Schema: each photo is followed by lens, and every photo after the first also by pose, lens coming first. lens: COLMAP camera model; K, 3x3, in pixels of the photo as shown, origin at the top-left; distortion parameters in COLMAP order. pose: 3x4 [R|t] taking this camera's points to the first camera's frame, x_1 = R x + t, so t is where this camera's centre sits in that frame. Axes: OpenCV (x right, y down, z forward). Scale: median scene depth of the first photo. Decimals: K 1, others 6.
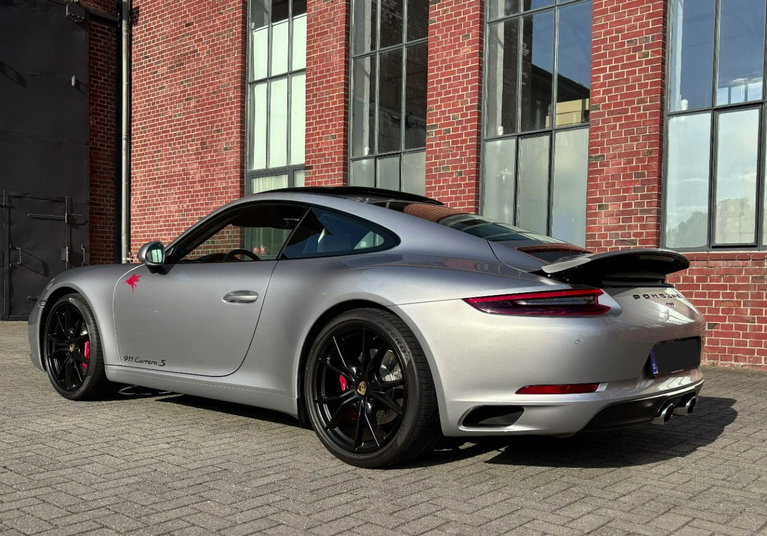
lens RADIAL K [[762.2, 0, 404.0], [0, 762.2, 316.9], [0, 0, 1]] dist [0.019254, 0.000000]
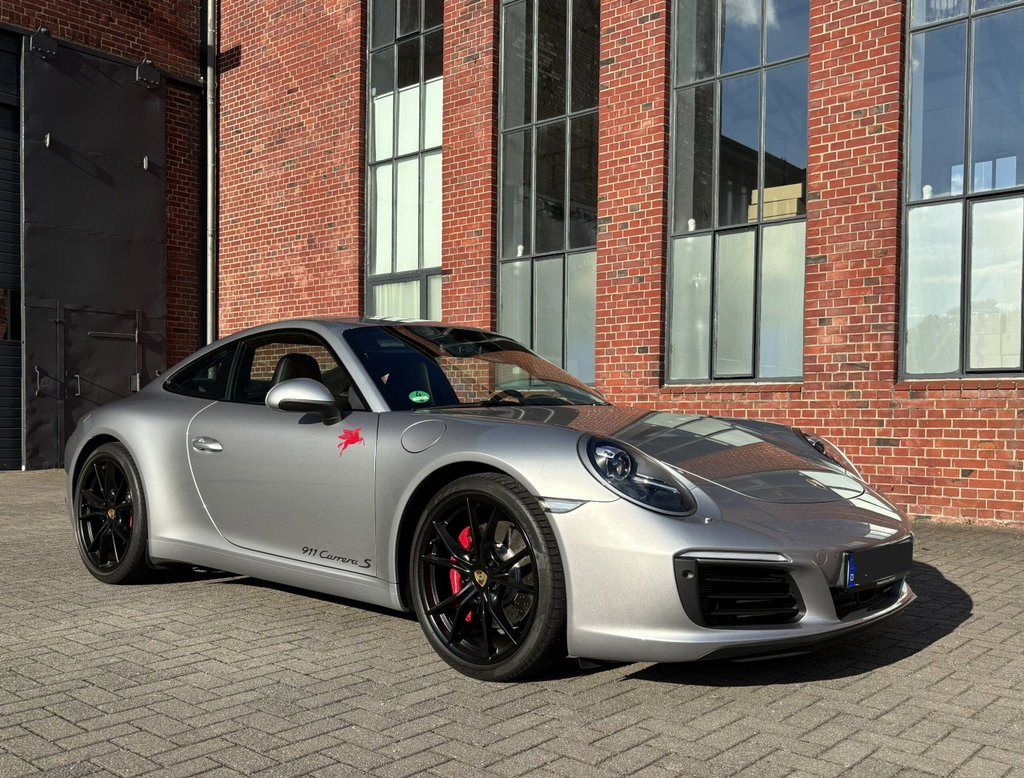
lens RADIAL K [[965.6, 0, 560.5], [0, 965.6, 443.3], [0, 0, 1]] dist [0.023603, 0.000000]
pose [[0.999973, -0.007075, 0.002203, -0.013545], [0.007096, 0.999926, -0.009859, -0.010054], [-0.002133, 0.009874, 0.999949, 0.004883]]
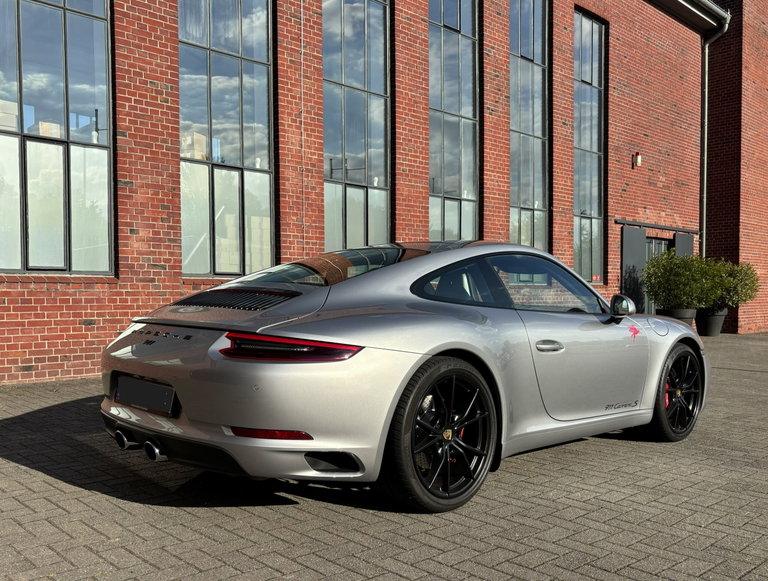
lens RADIAL K [[724.2, 0, 329.4], [0, 724.2, 318.3], [0, 0, 1]] dist [0.023603, 0.000000]
pose [[0.150429, -0.031360, 0.988123, -0.621910], [0.043154, 0.998752, 0.025128, -0.035283], [-0.987679, 0.038862, 0.151595, 0.537004]]
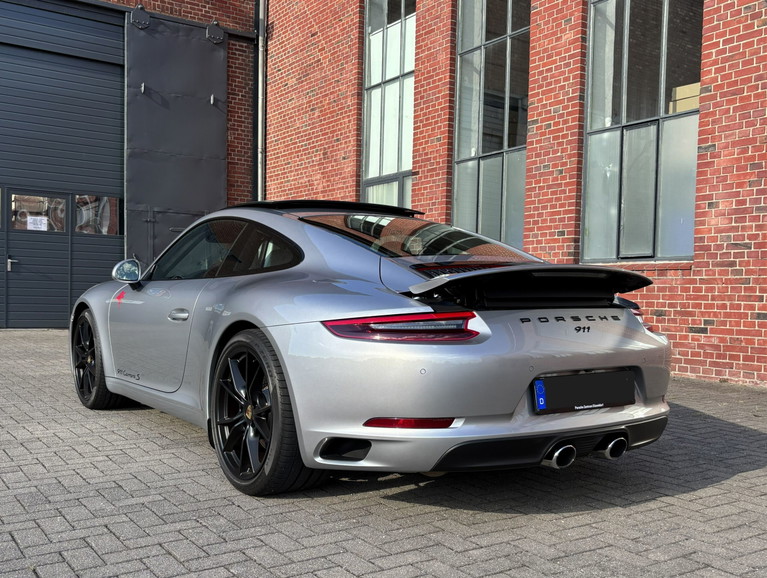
lens RADIAL K [[793.6, 0, 371.4], [0, 793.6, 331.9], [0, 0, 1]] dist [0.017585, 0.000000]
pose [[0.957517, 0.012512, -0.288106, 0.138888], [-0.009747, 0.999892, 0.011030, -0.007335], [0.288213, -0.007753, 0.957535, 0.030325]]
